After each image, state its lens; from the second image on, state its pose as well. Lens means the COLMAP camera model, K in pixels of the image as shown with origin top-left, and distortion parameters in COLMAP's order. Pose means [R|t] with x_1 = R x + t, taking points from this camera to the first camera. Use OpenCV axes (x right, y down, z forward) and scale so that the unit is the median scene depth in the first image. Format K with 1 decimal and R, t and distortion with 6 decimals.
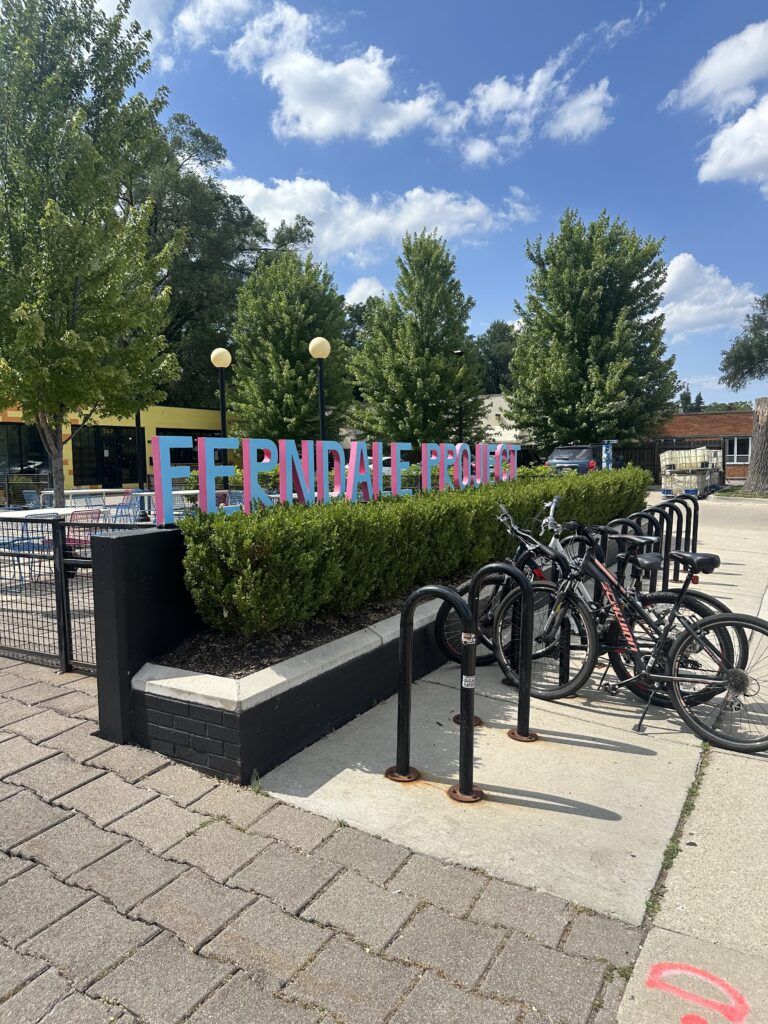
lens RADIAL K [[706.2, 0, 352.2], [0, 706.2, 540.7], [0, 0, 1]] dist [-0.027633, -0.008320]
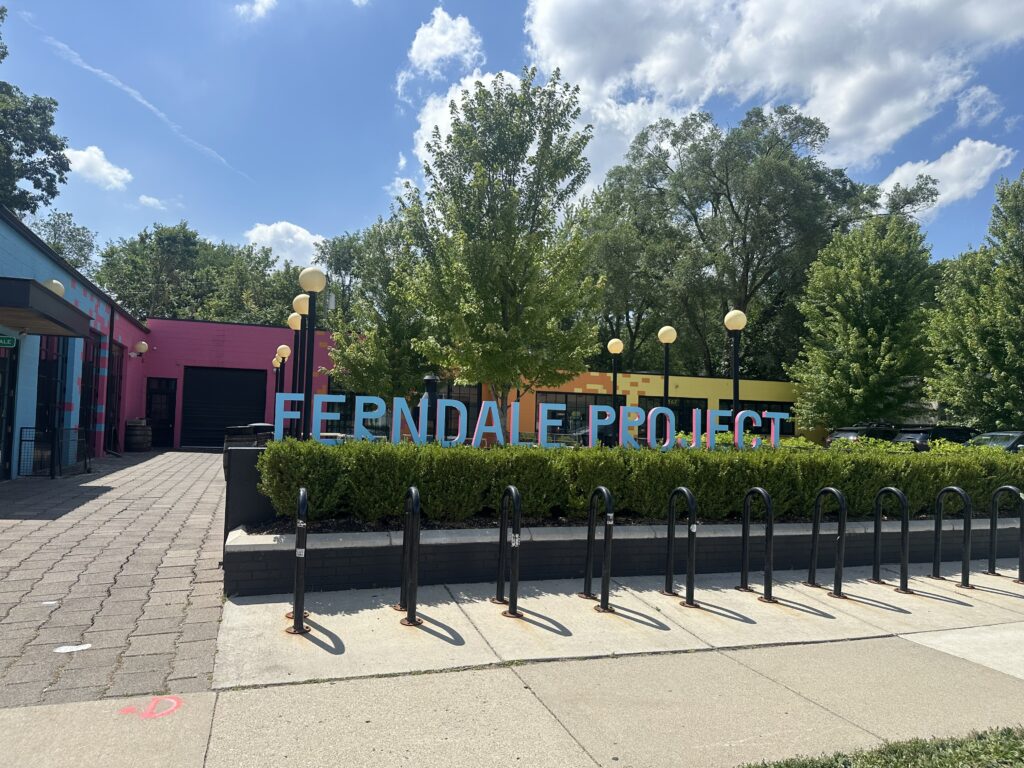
lens RADIAL K [[706.2, 0, 510.8], [0, 706.2, 387.5], [0, 0, 1]] dist [-0.027633, -0.008320]
pose [[0.775456, -0.004525, -0.631385, 0.141682], [-0.107569, 0.984409, -0.139169, 0.002511], [0.622171, 0.175837, 0.762879, 0.008105]]
